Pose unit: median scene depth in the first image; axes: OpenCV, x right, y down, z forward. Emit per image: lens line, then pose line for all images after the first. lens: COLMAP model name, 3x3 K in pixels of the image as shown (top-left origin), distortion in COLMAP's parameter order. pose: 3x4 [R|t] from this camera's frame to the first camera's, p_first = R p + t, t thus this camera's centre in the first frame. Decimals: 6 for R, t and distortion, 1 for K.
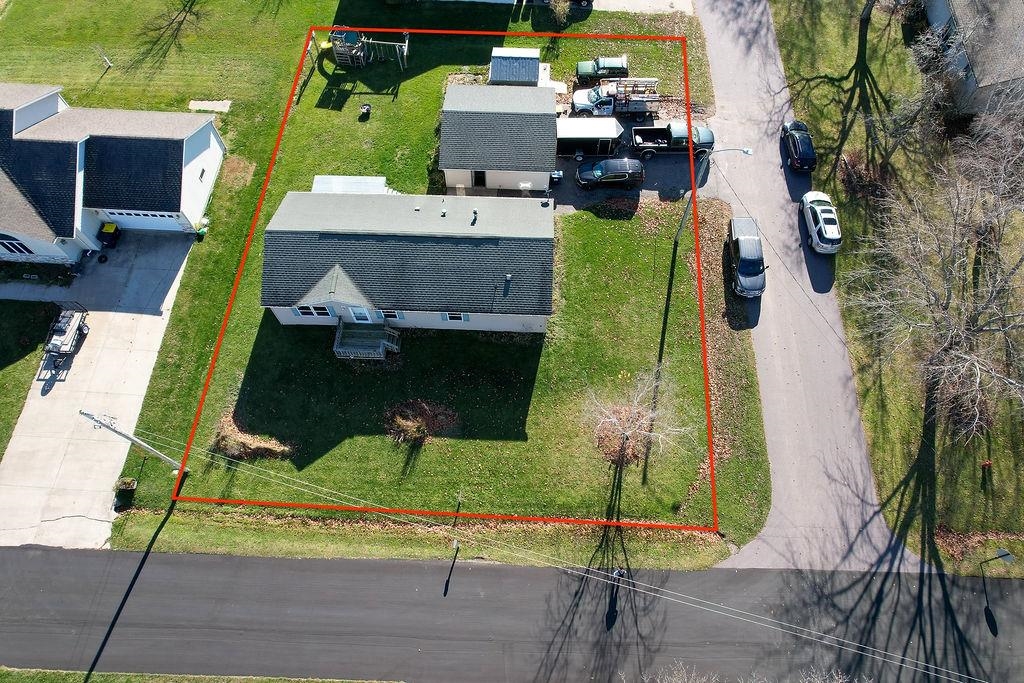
lens RADIAL K [[653.1, 0, 516.2], [0, 653.1, 343.8], [0, 0, 1]] dist [-0.080205, 0.072179]
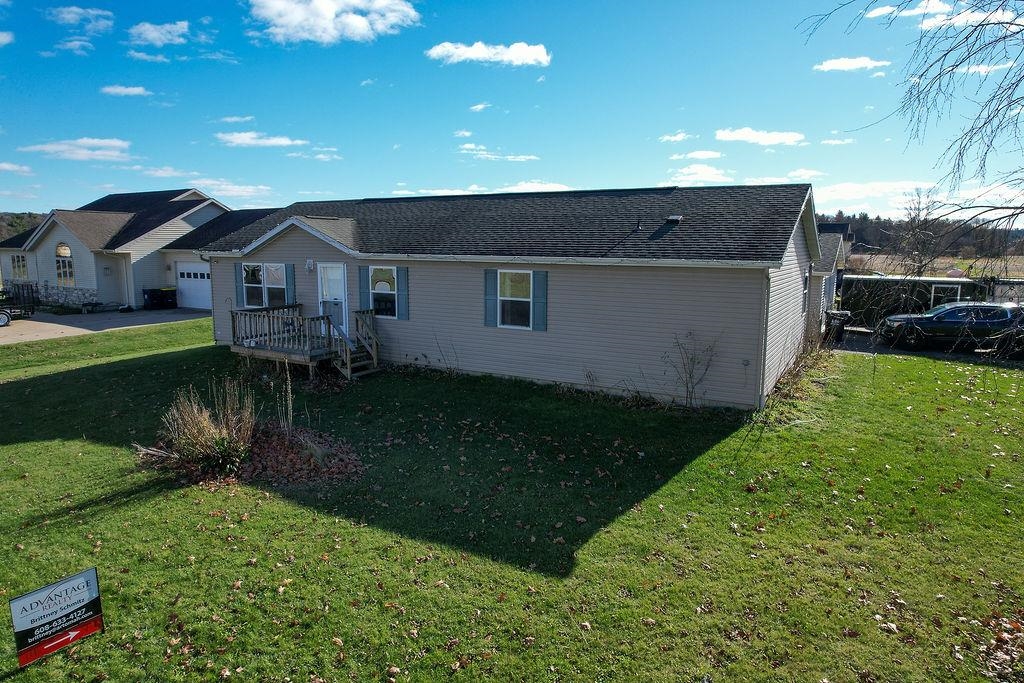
lens RADIAL K [[653.1, 0, 516.2], [0, 653.1, 343.8], [0, 0, 1]] dist [-0.080205, 0.072179]
pose [[0.884390, 0.075136, -0.460661, 0.080839], [-0.421237, 0.553569, -0.718415, 0.234867], [0.201029, 0.829407, 0.521221, 0.784287]]
